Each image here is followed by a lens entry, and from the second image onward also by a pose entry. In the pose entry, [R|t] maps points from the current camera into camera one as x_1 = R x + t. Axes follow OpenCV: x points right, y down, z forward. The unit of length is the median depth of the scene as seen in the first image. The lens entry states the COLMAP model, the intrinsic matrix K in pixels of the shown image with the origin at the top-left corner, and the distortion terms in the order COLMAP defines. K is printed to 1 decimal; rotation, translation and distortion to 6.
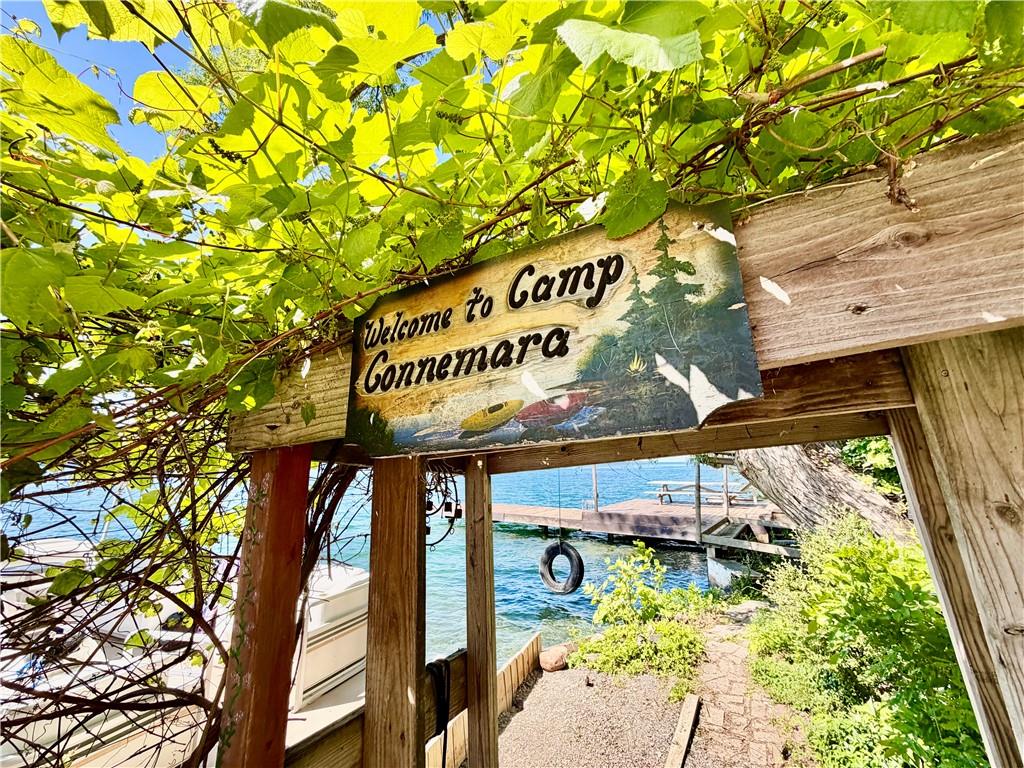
lens RADIAL K [[403.2, 0, 512.7], [0, 403.2, 383.1], [0, 0, 1]] dist [0.002583, 0.000424]
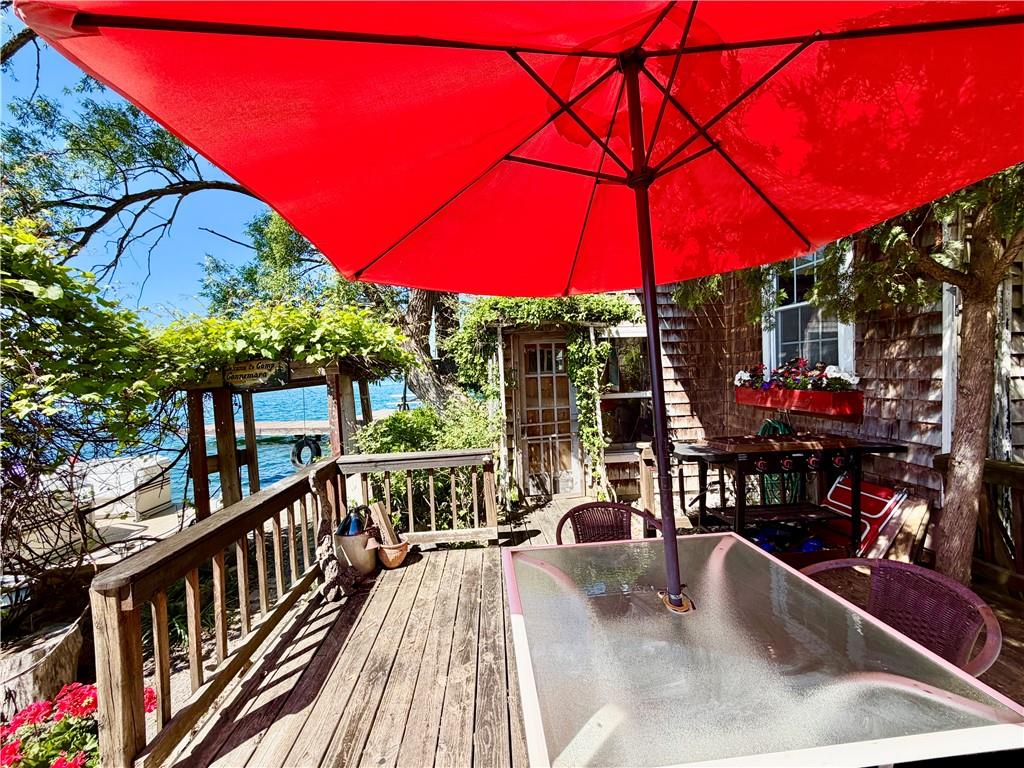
lens RADIAL K [[403.2, 0, 507.7], [0, 403.2, 381.6], [0, 0, 1]] dist [0.002583, 0.000424]
pose [[0.863177, -0.022863, 0.504384, 0.179345], [-0.076882, 0.981373, 0.176056, -1.324239], [-0.499014, -0.190746, 0.845341, -6.103887]]
